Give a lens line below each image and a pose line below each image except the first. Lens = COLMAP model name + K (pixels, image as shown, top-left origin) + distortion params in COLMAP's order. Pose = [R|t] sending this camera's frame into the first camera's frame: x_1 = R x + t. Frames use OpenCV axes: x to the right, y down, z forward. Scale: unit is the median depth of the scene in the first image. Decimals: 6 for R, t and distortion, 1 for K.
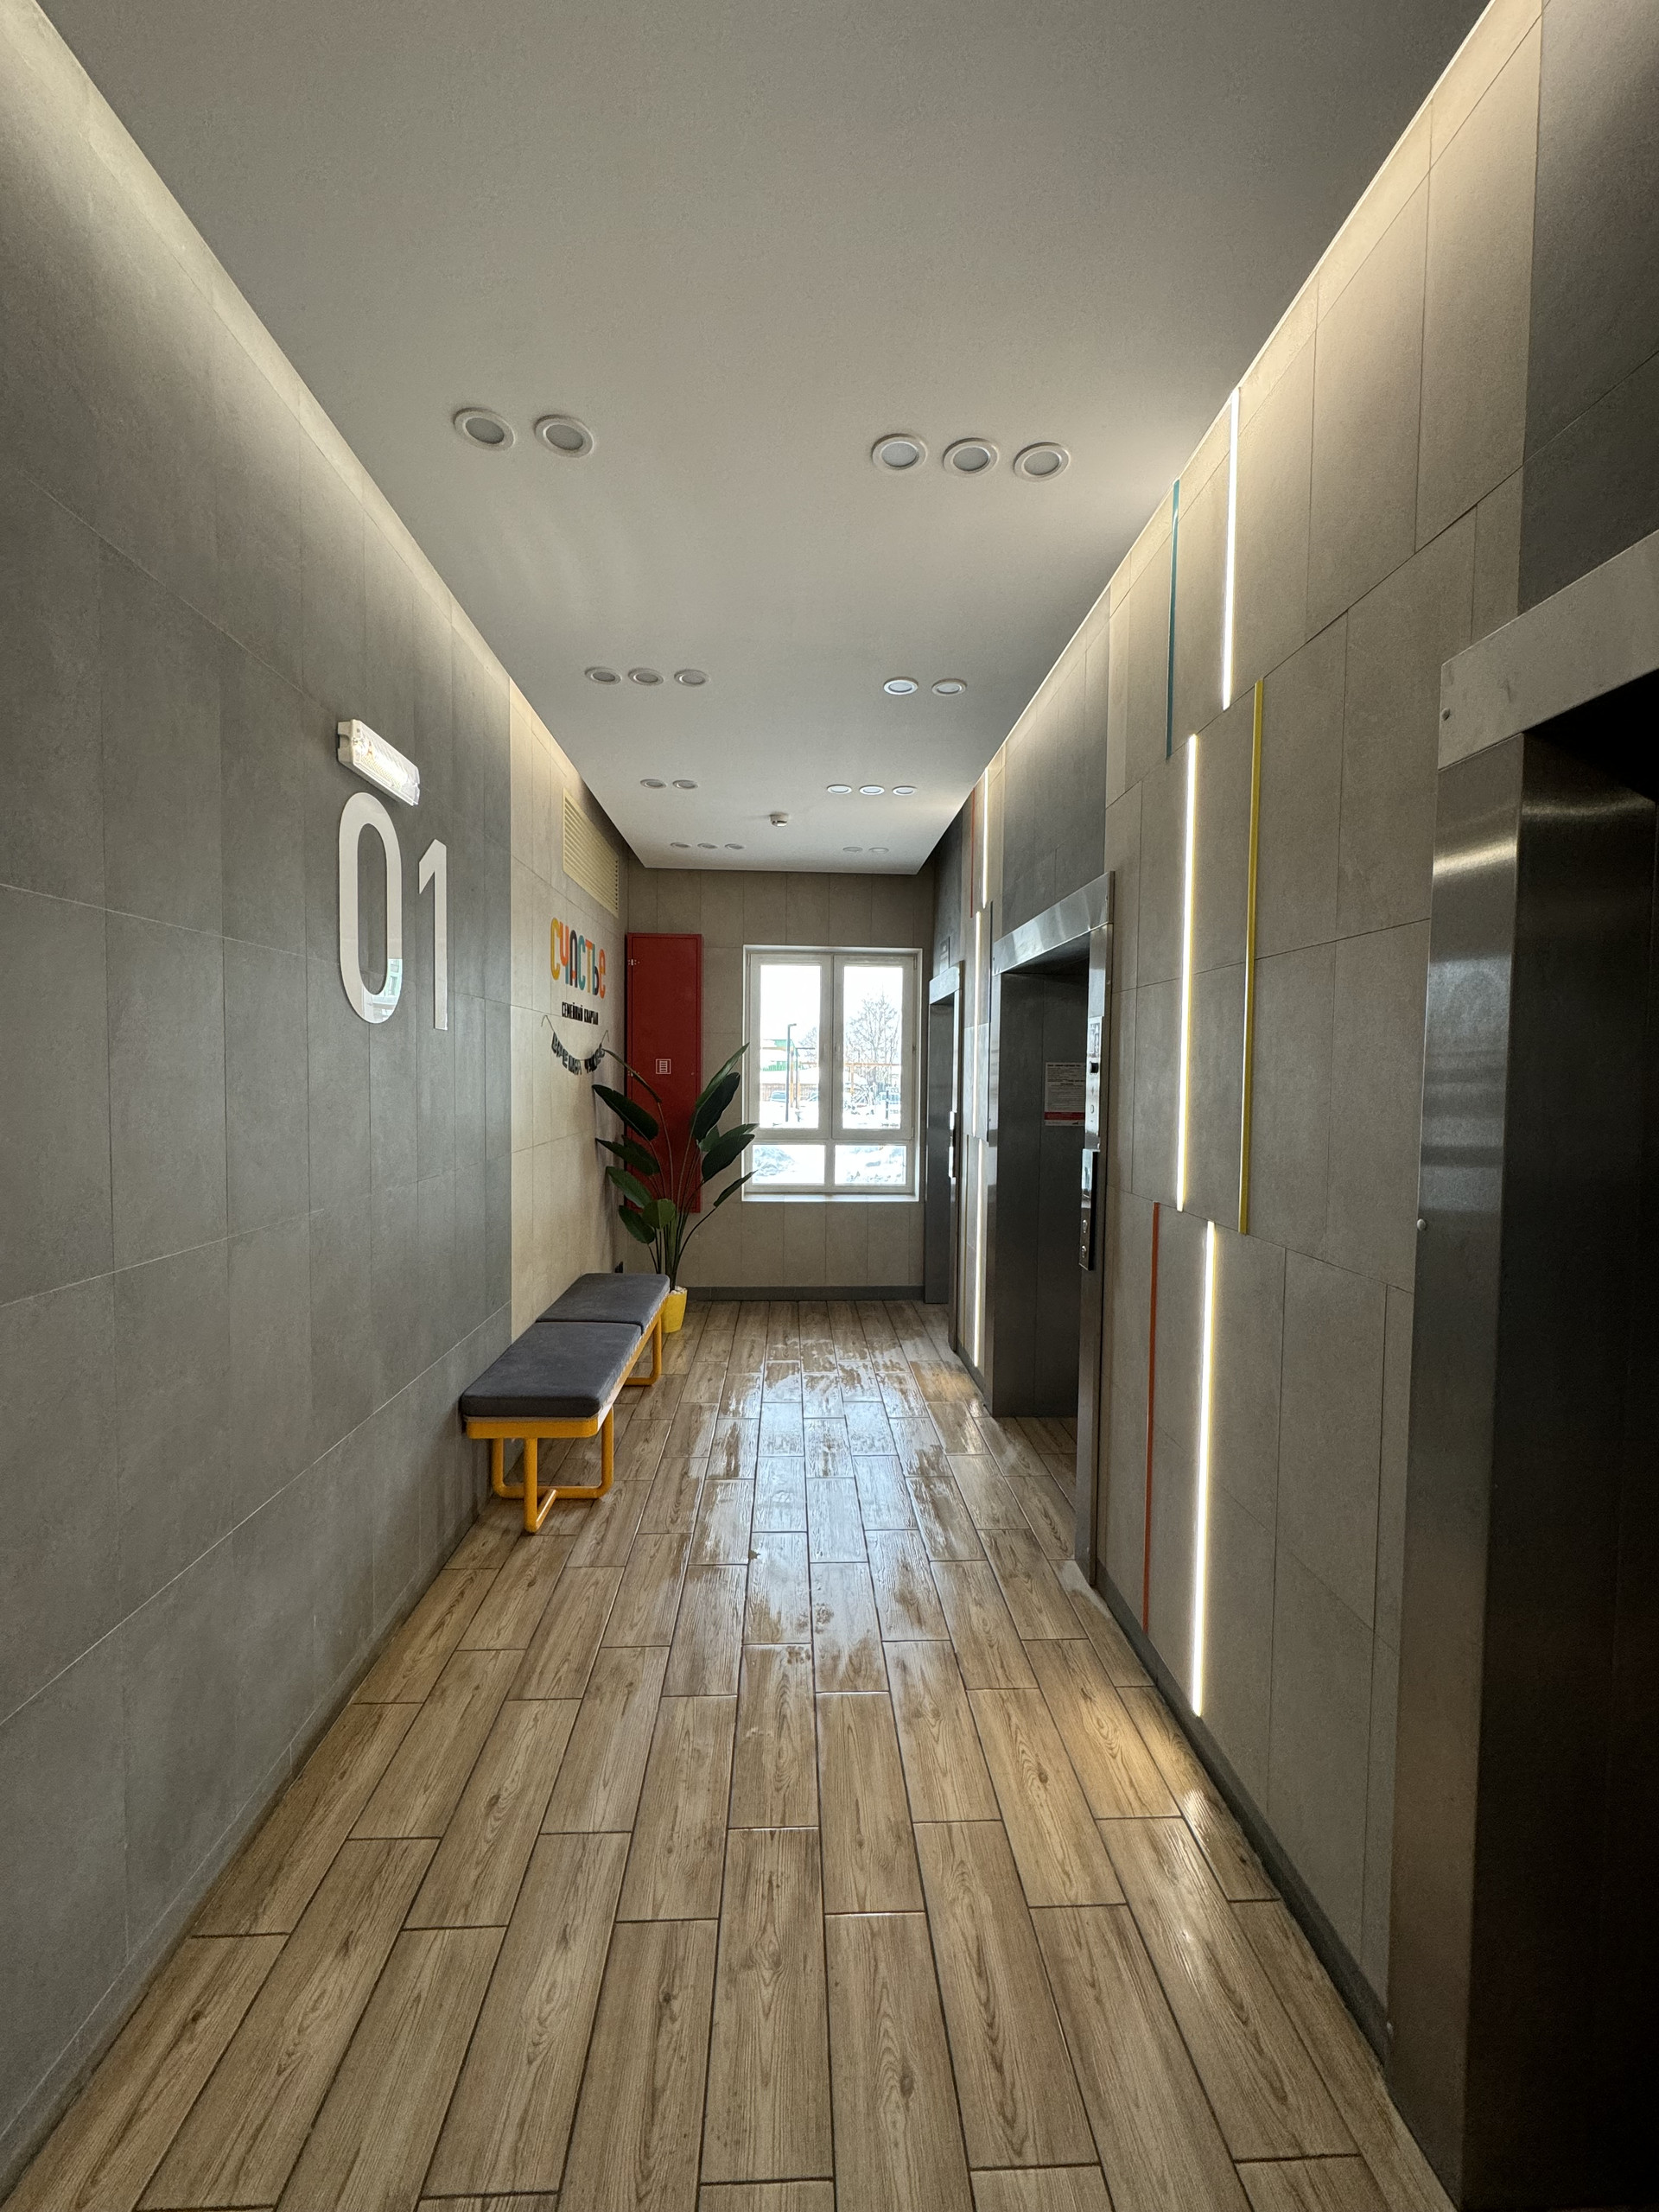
lens RADIAL K [[885.2, 0, 833.6], [0, 885.2, 1113.4], [0, 0, 1]] dist [-0.002932, 0.000807]
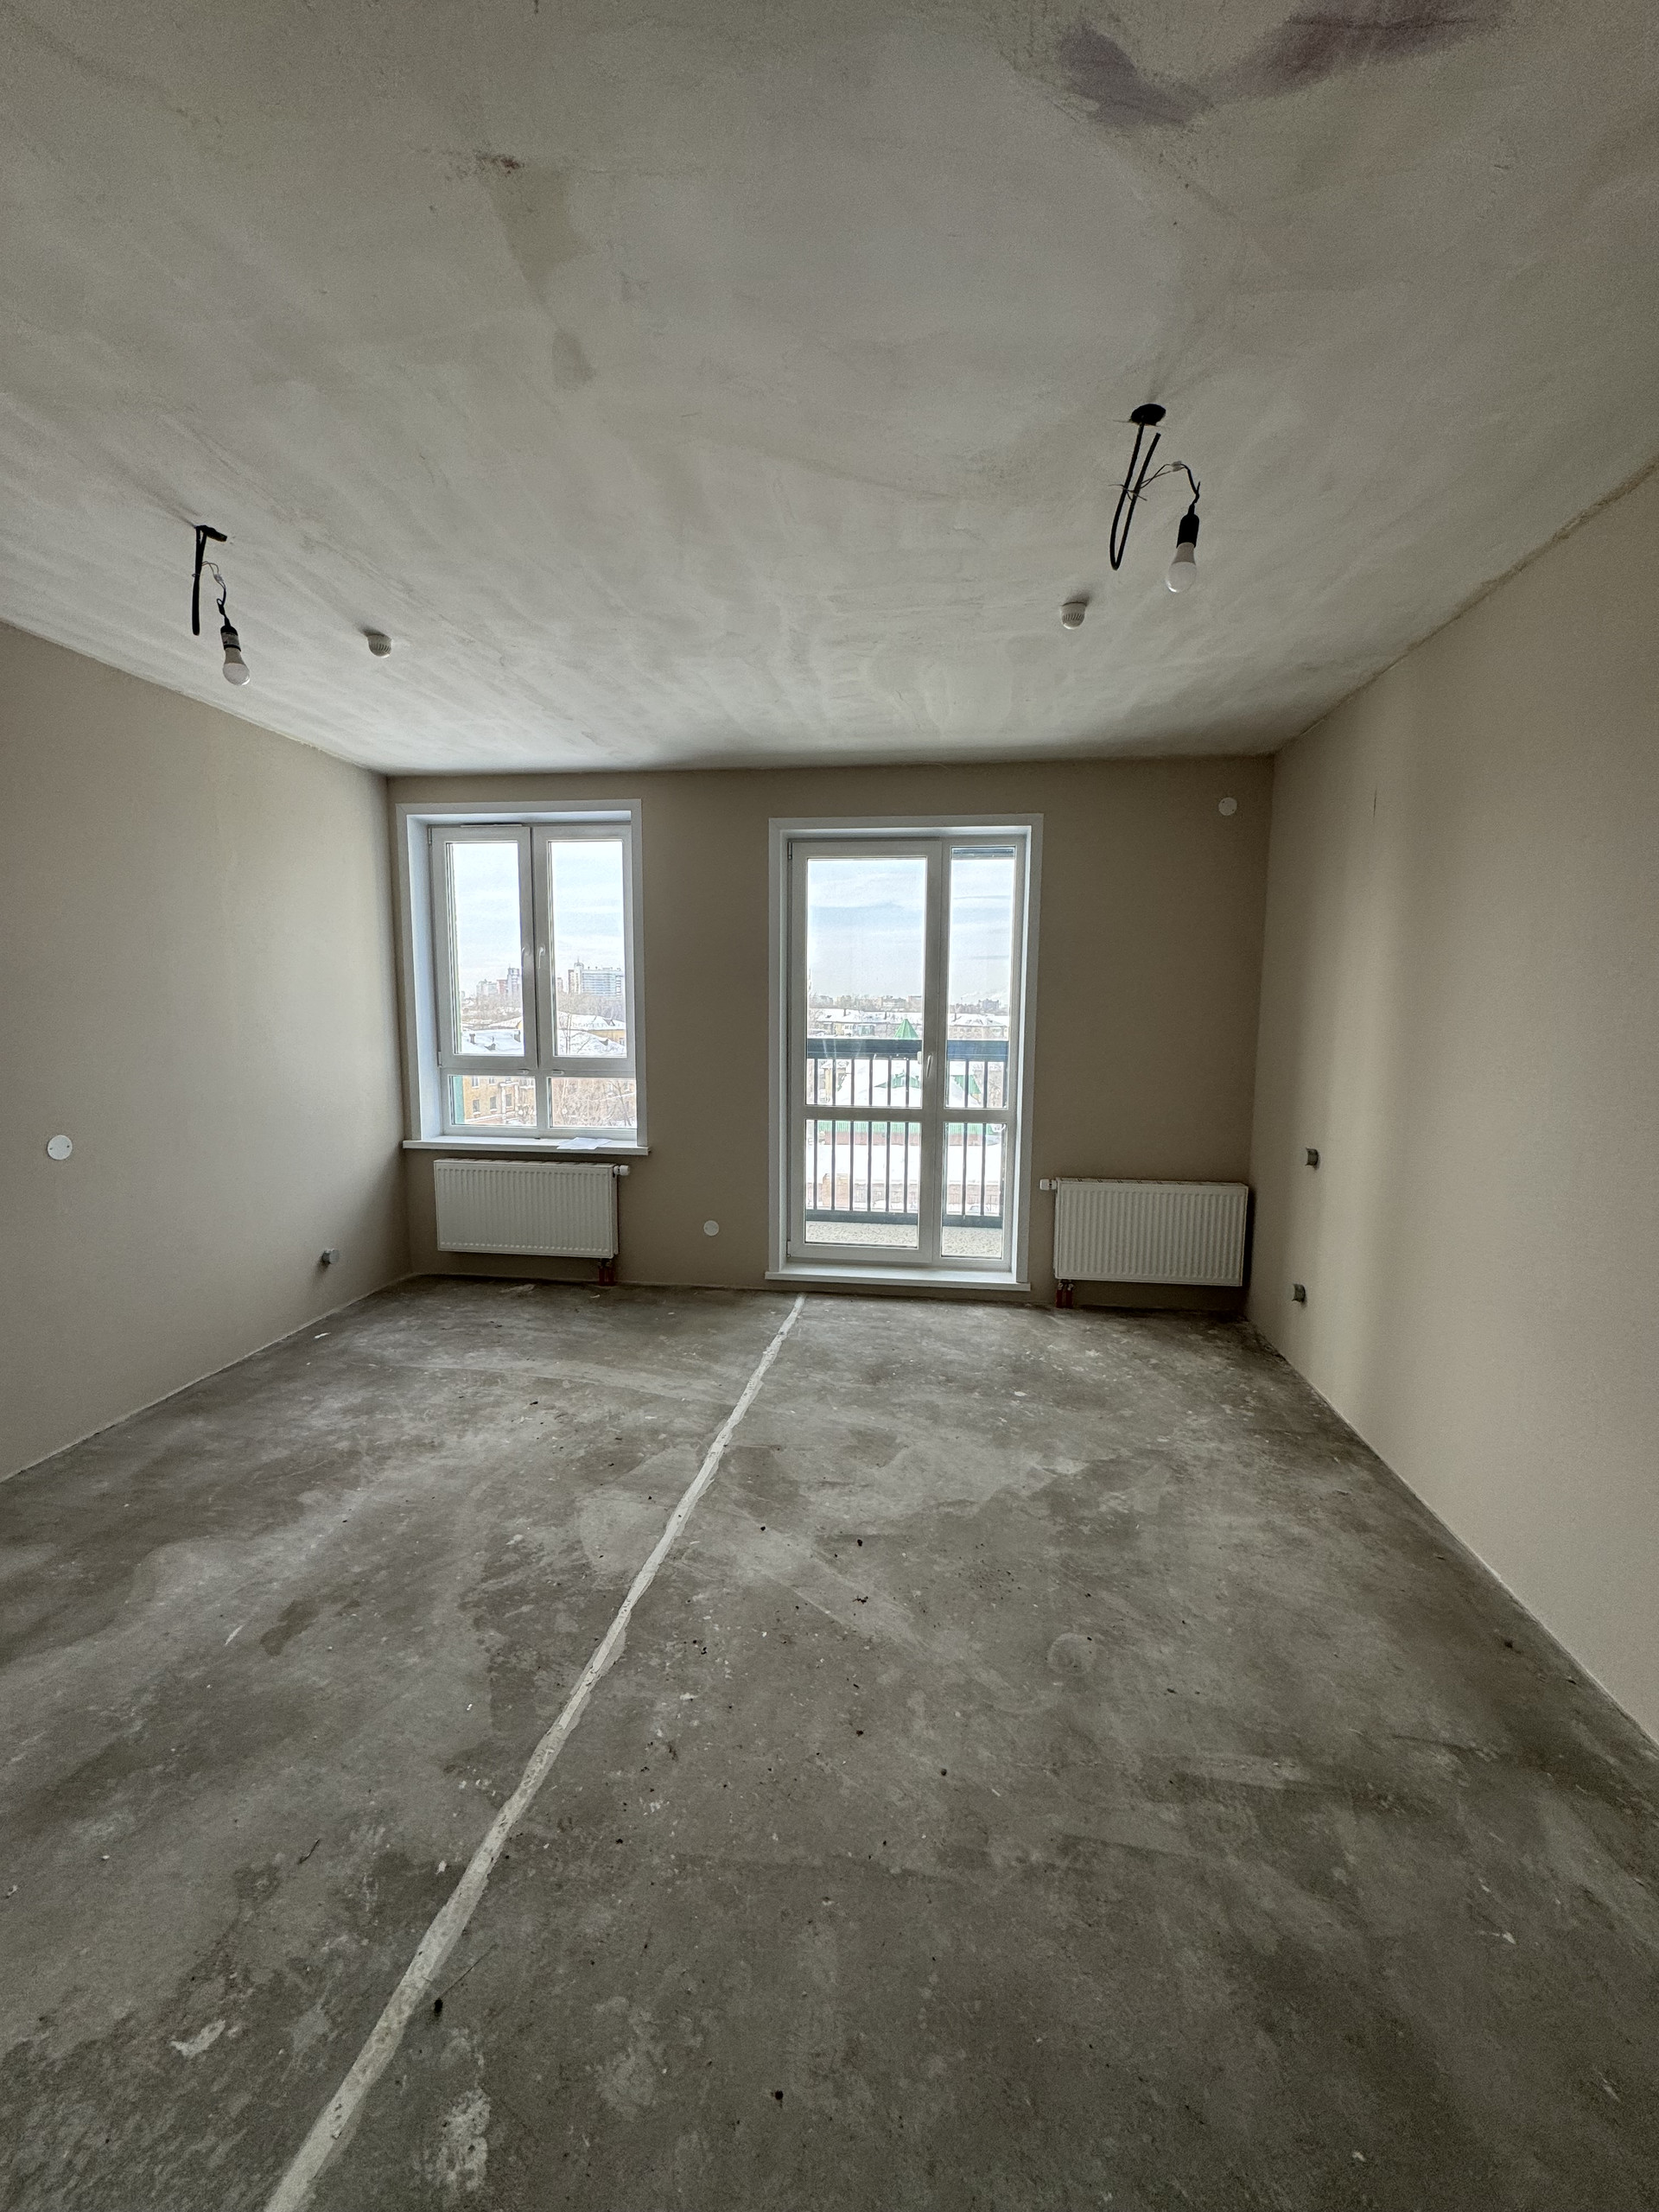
lens RADIAL K [[885.2, 0, 830.1], [0, 885.2, 1108.7], [0, 0, 1]] dist [-0.002932, 0.000807]
pose [[0.983691, 0.020052, -0.178746, 0.536743], [-0.004650, 0.996270, 0.086171, -0.006744], [0.179807, -0.083934, 0.980115, 0.391788]]
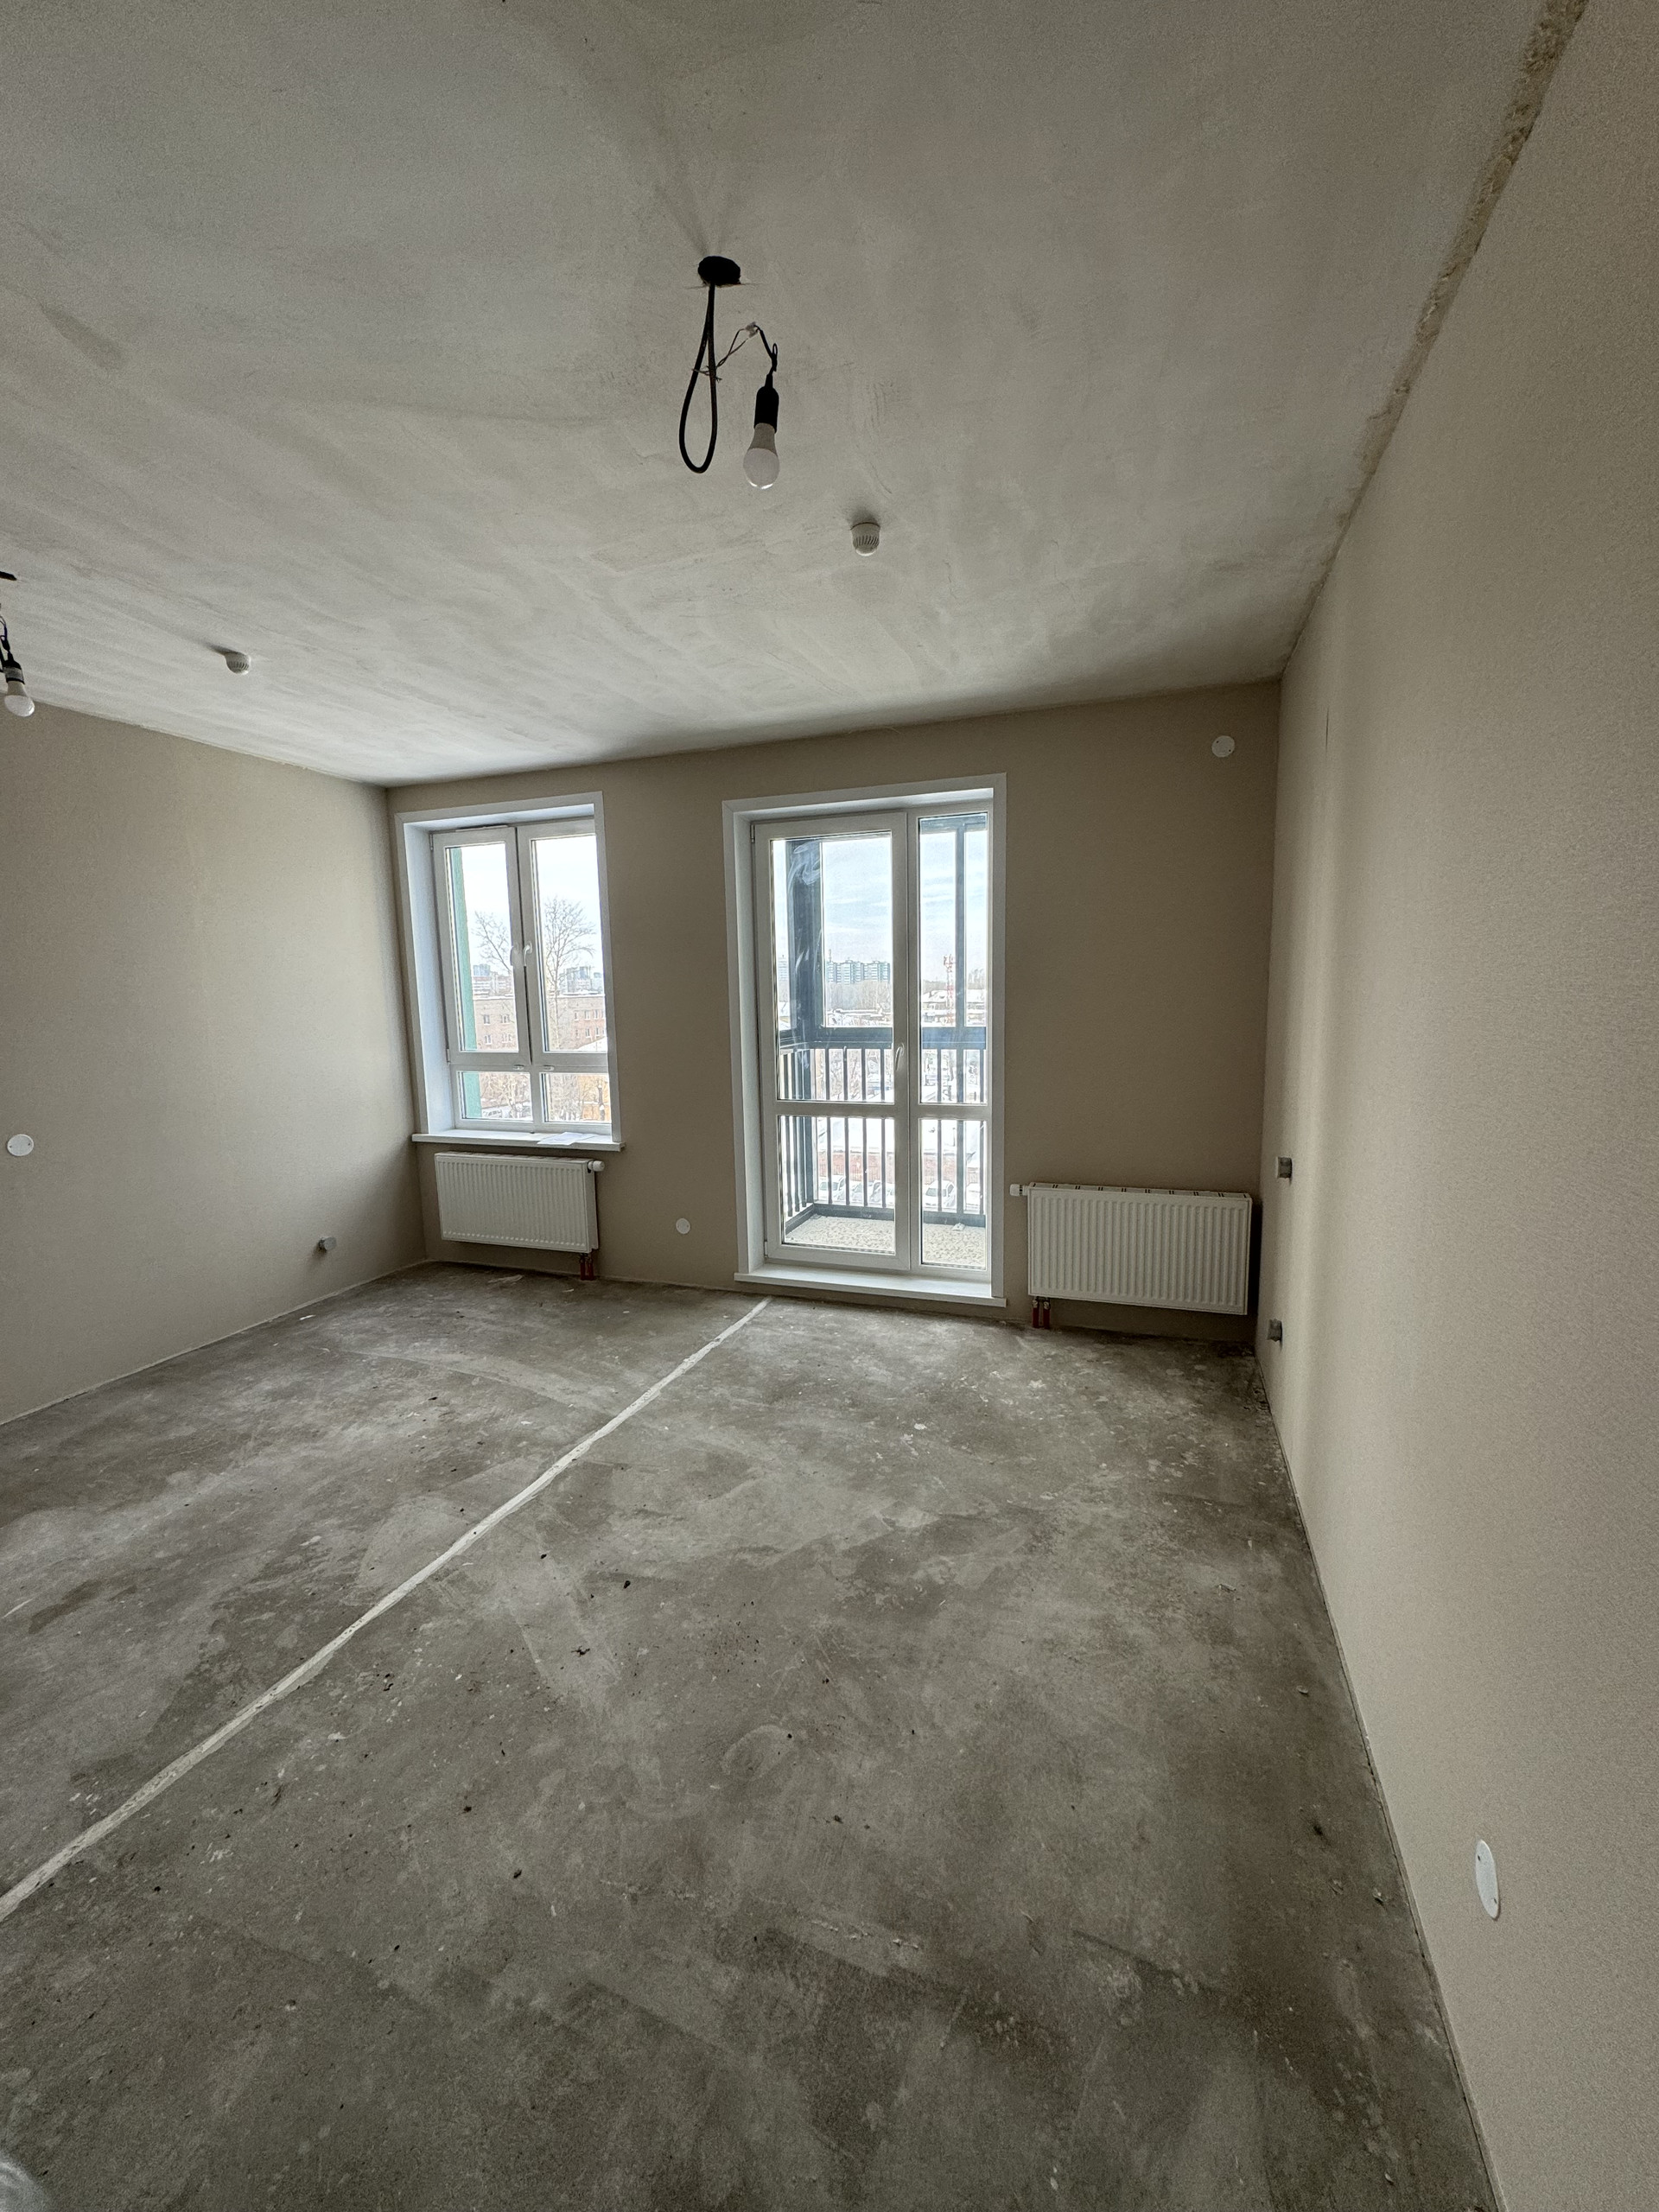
lens RADIAL K [[885.2, 0, 830.8], [0, 885.2, 1107.8], [0, 0, 1]] dist [-0.002932, 0.000807]
pose [[0.921023, 0.024320, -0.388749, 0.766341], [0.017222, 0.994530, 0.103018, -0.014120], [0.389128, -0.101577, 0.915566, 0.521781]]
